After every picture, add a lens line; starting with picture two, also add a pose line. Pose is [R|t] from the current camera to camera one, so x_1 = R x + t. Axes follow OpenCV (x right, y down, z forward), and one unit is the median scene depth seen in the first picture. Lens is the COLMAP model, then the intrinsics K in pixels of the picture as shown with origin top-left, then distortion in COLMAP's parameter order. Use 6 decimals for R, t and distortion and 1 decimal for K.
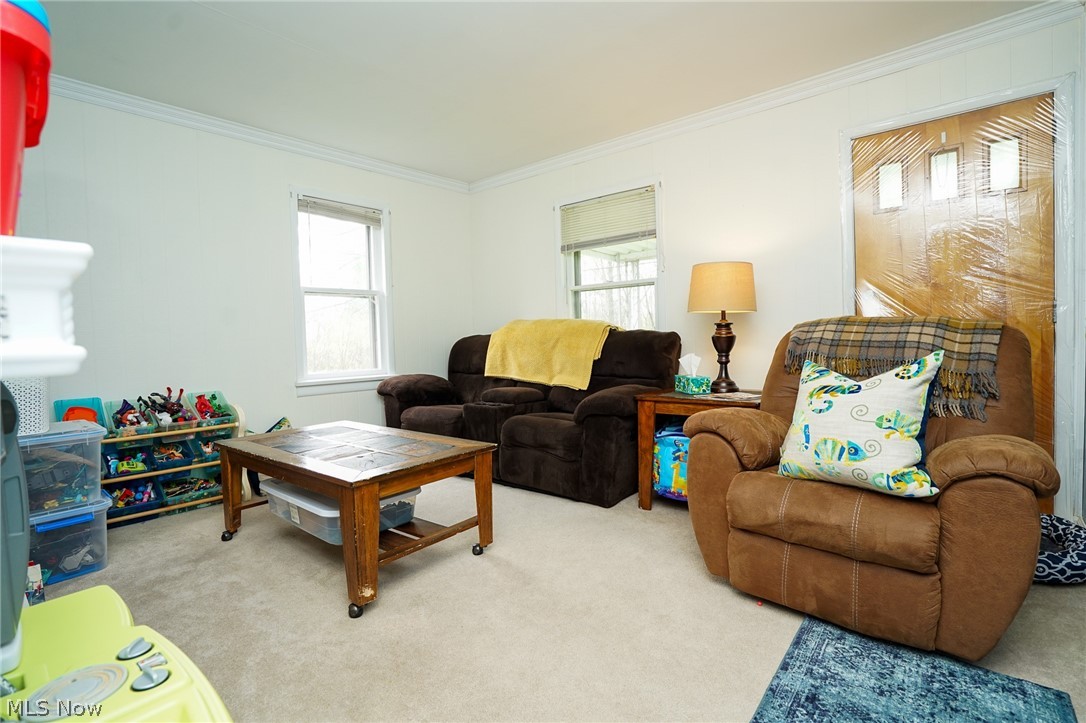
lens RADIAL K [[511.4, 0, 542.2], [0, 511.4, 358.0], [0, 0, 1]] dist [-0.057855, 0.024344]
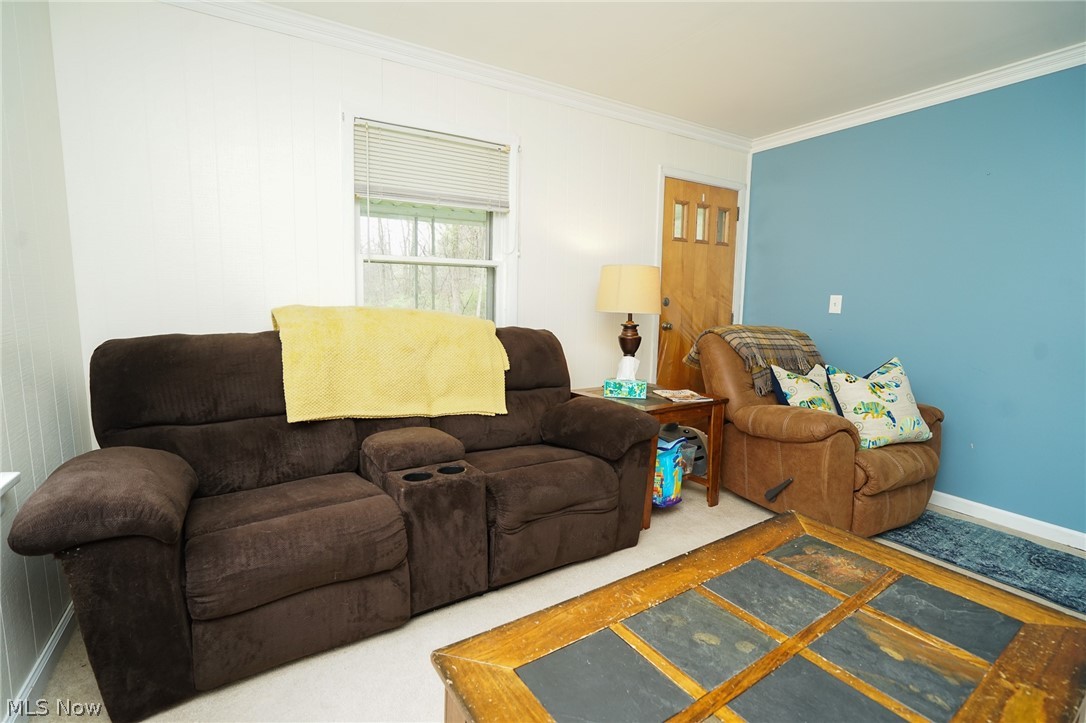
lens RADIAL K [[511.4, 0, 542.2], [0, 511.4, 358.0], [0, 0, 1]] dist [-0.057855, 0.024344]
pose [[0.313867, -0.079182, 0.946160, -0.673498], [0.006556, 0.996673, 0.081234, -0.086594], [-0.949444, -0.019294, 0.313342, 0.844703]]
